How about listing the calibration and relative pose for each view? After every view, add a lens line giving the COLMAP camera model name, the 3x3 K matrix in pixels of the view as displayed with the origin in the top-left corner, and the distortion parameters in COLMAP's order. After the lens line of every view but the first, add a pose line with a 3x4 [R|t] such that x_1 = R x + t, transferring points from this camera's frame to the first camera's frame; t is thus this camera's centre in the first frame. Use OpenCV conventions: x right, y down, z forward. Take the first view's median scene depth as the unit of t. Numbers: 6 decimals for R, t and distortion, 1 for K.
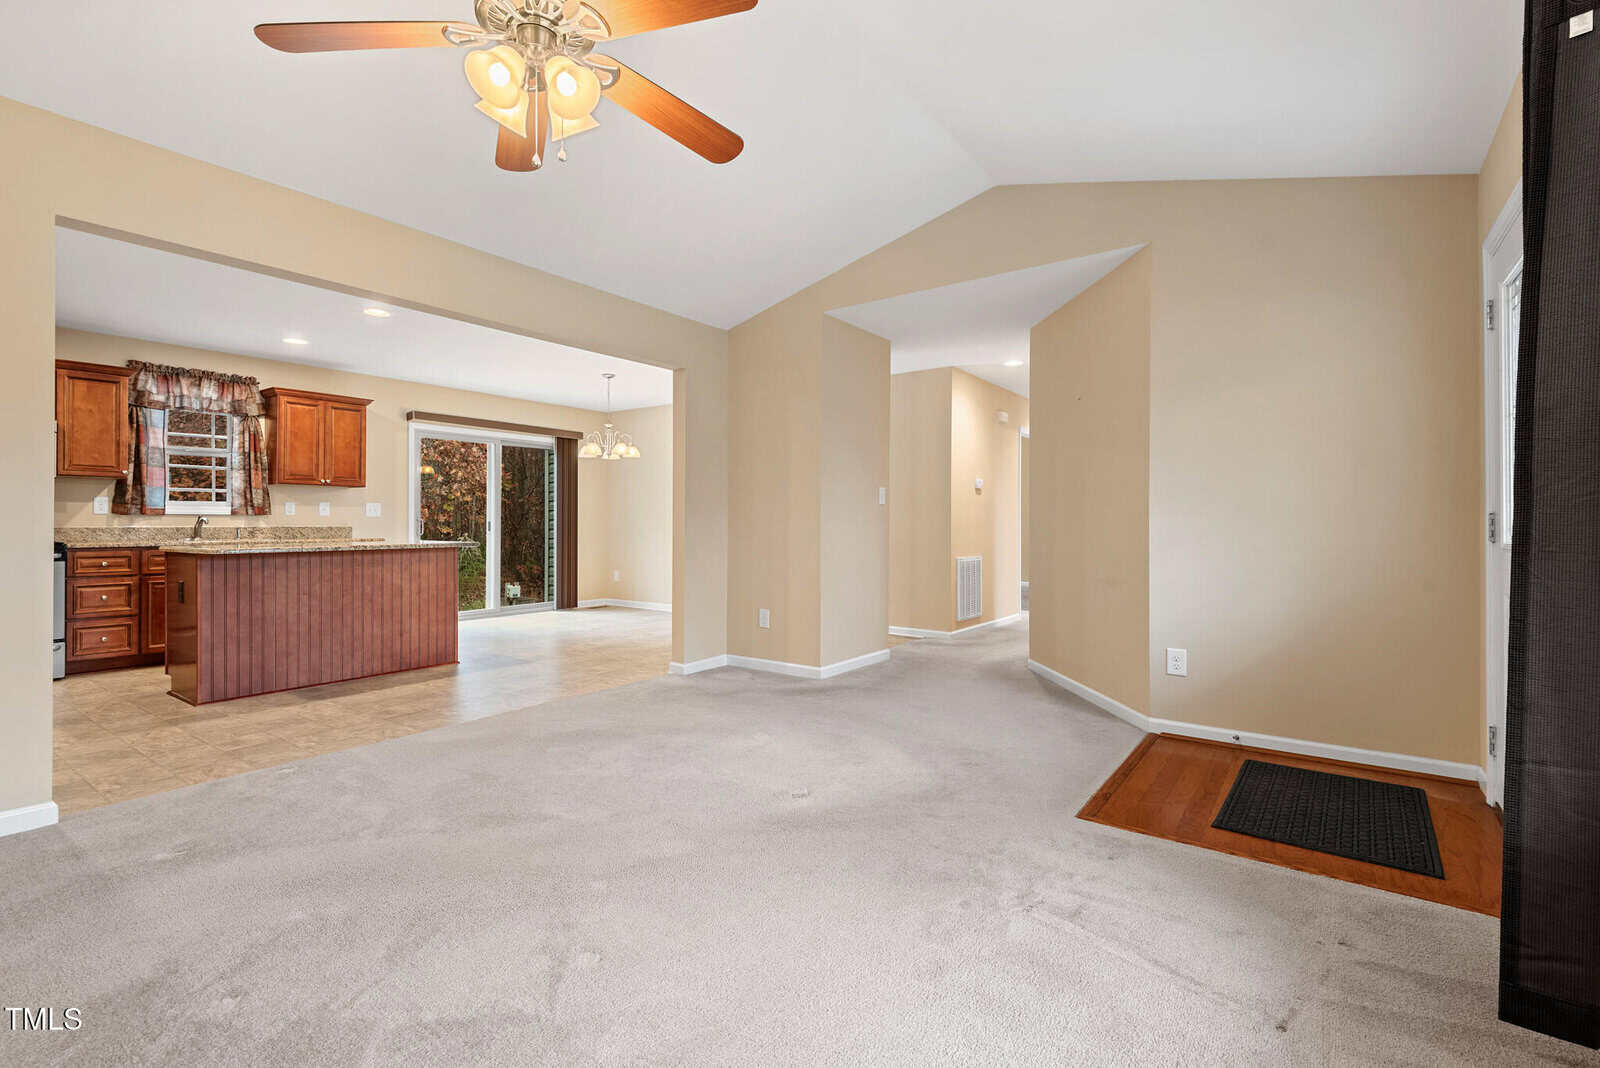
lens RADIAL K [[729.8, 0, 793.9], [0, 729.8, 521.4], [0, 0, 1]] dist [0.043456, -0.028956]
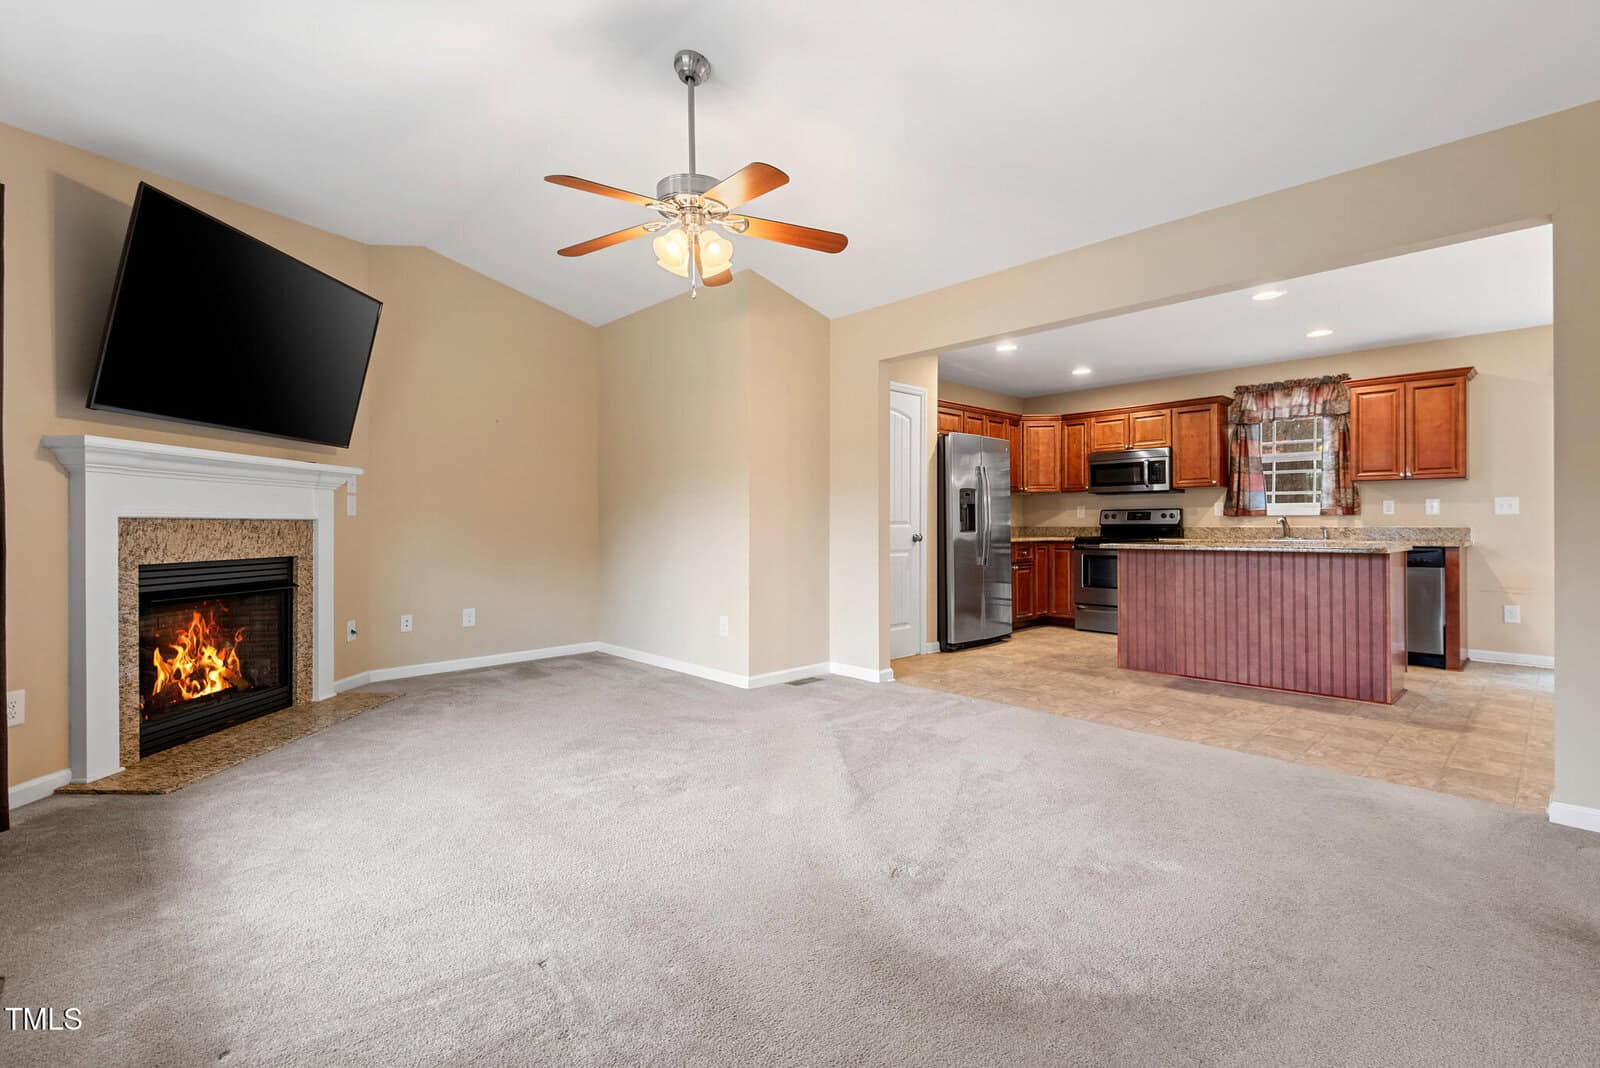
lens RADIAL K [[729.8, 0, 793.9], [0, 729.8, 521.4], [0, 0, 1]] dist [0.043456, -0.028956]
pose [[-0.177734, -0.004942, -0.984066, 0.373084], [0.004604, 0.999972, -0.005854, 0.002237], [0.984068, -0.005571, -0.177706, 0.477945]]
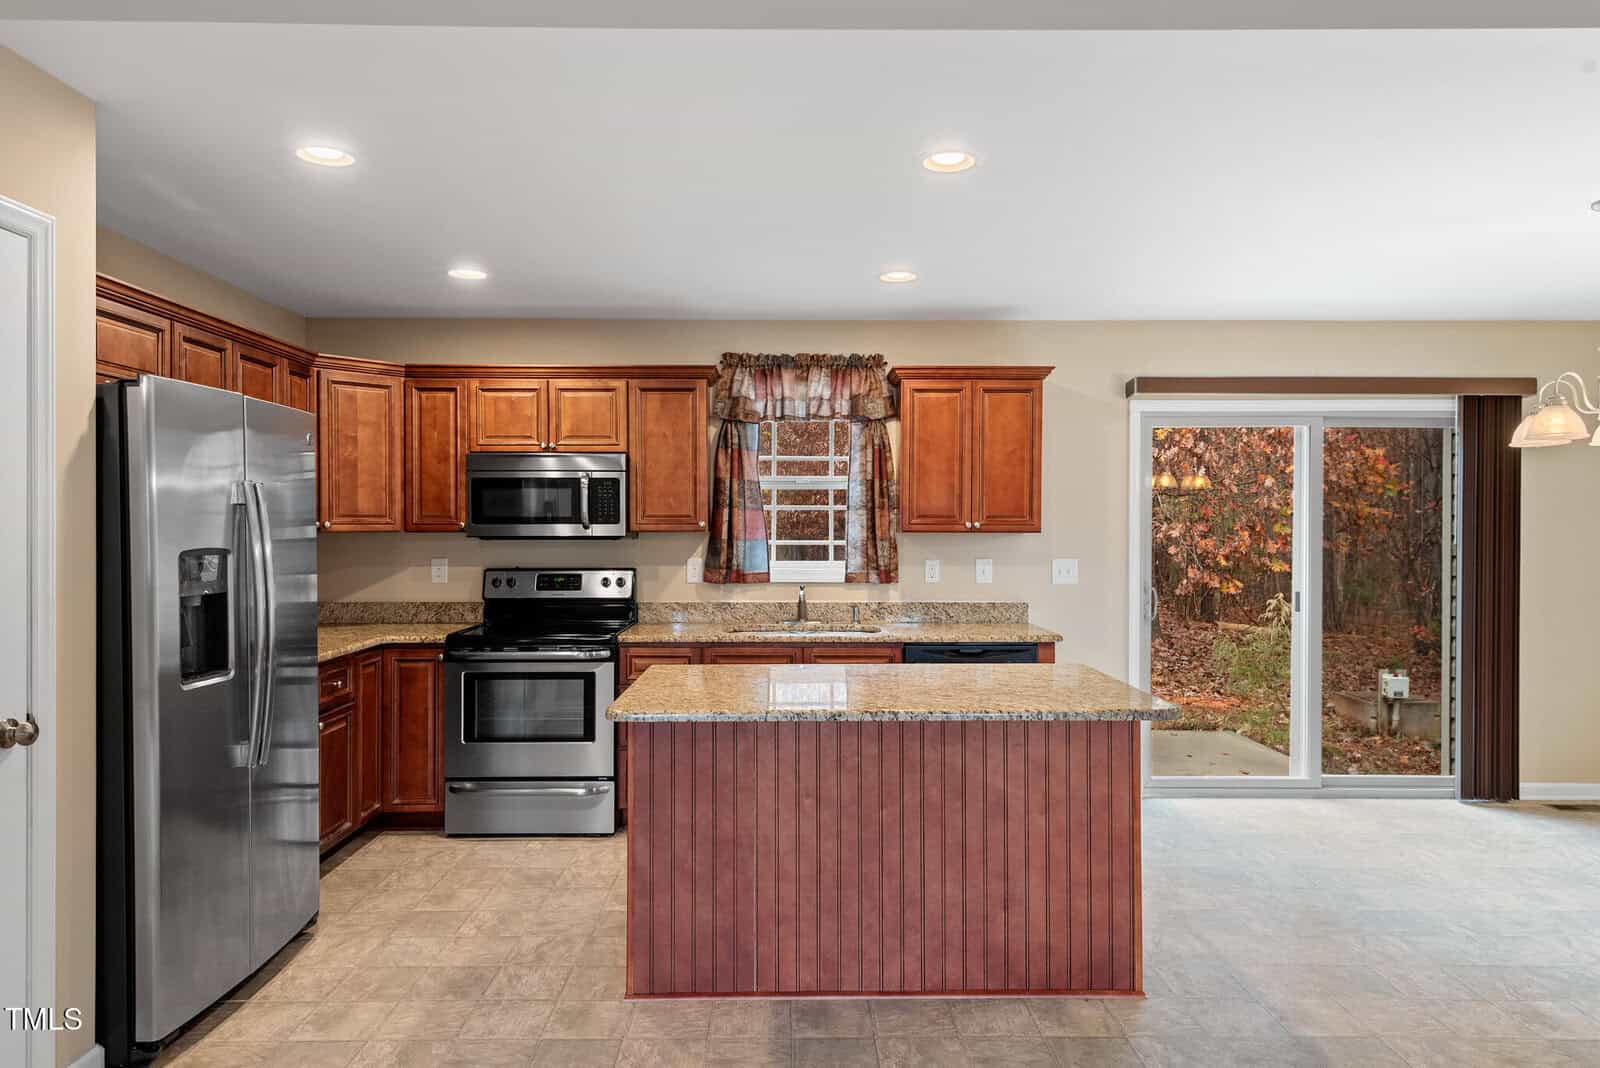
lens RADIAL K [[1006.9, 0, 800.0], [0, 1006.9, 534.0], [0, 0, 1]] dist [0.037449, -0.031104]
pose [[0.603605, 0.005456, -0.797265, -0.117645], [0.001738, 0.999965, 0.008158, -0.057610], [0.797282, -0.006310, 0.603574, 0.471021]]
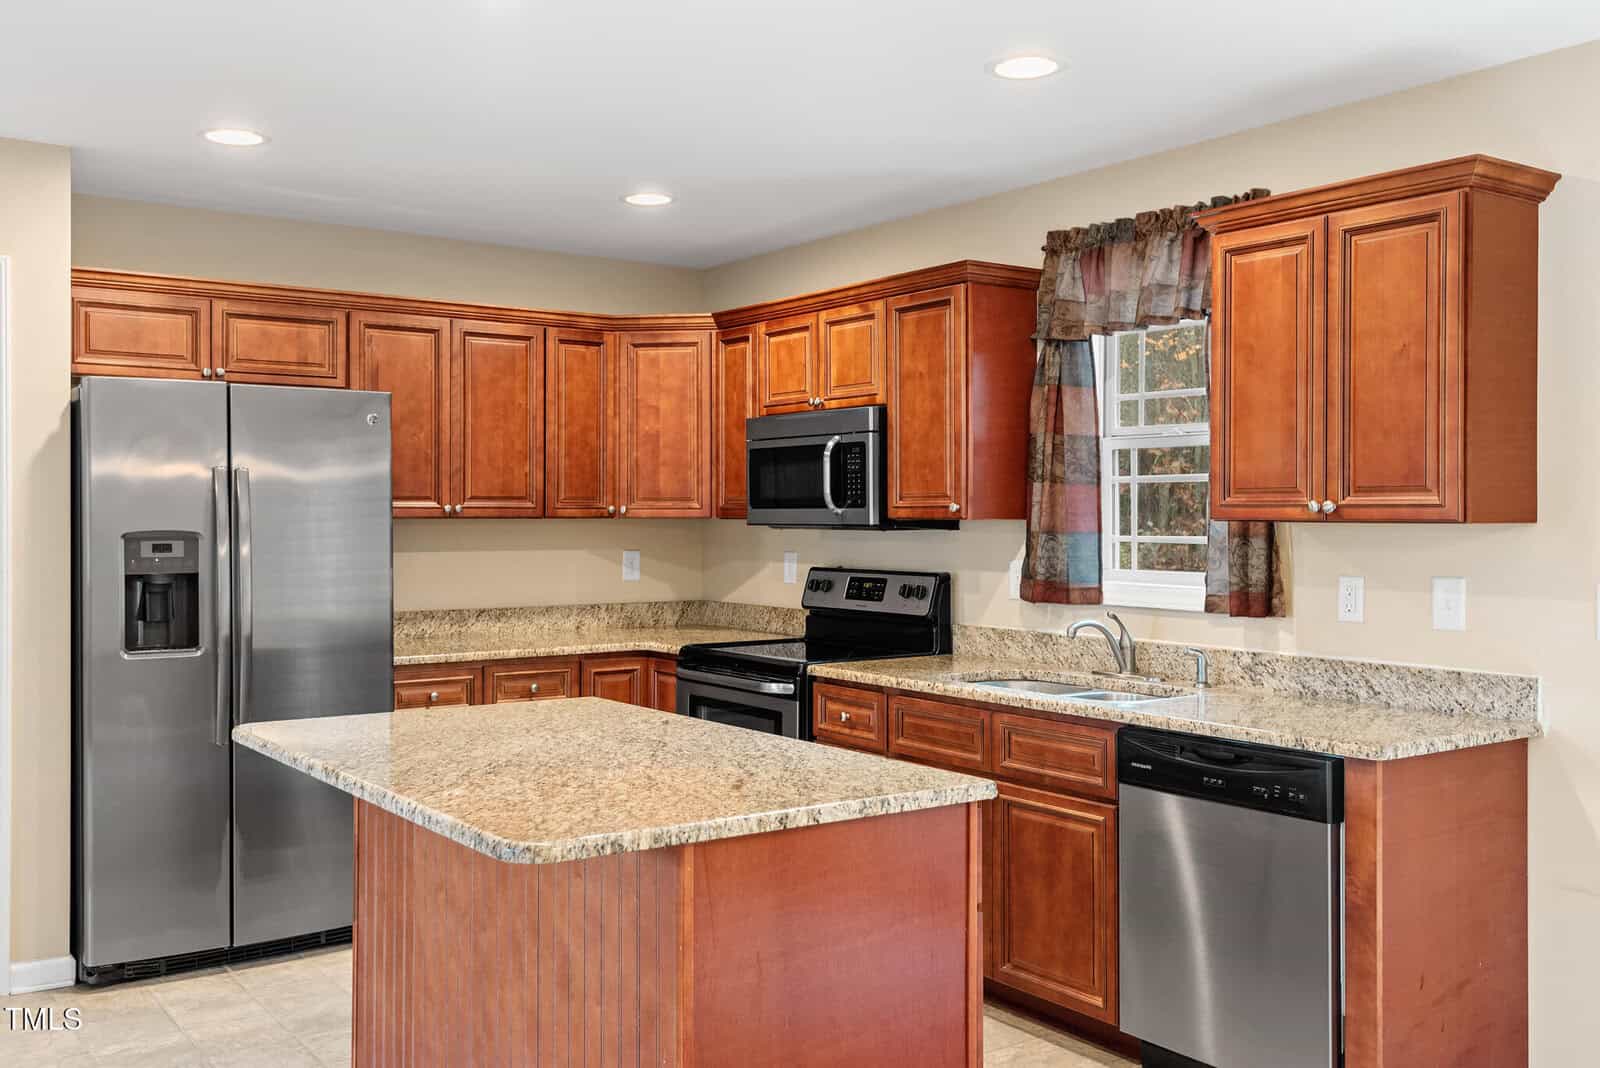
lens RADIAL K [[1441.1, 0, 800.0], [0, 1441.1, 534.0], [0, 0, 1]] dist [-0.001241, -0.000687]
pose [[-0.296950, 0.011826, -0.954820, -0.070046], [0.000627, 0.999926, 0.012189, -0.054559], [0.954893, 0.003021, -0.296936, 1.038551]]
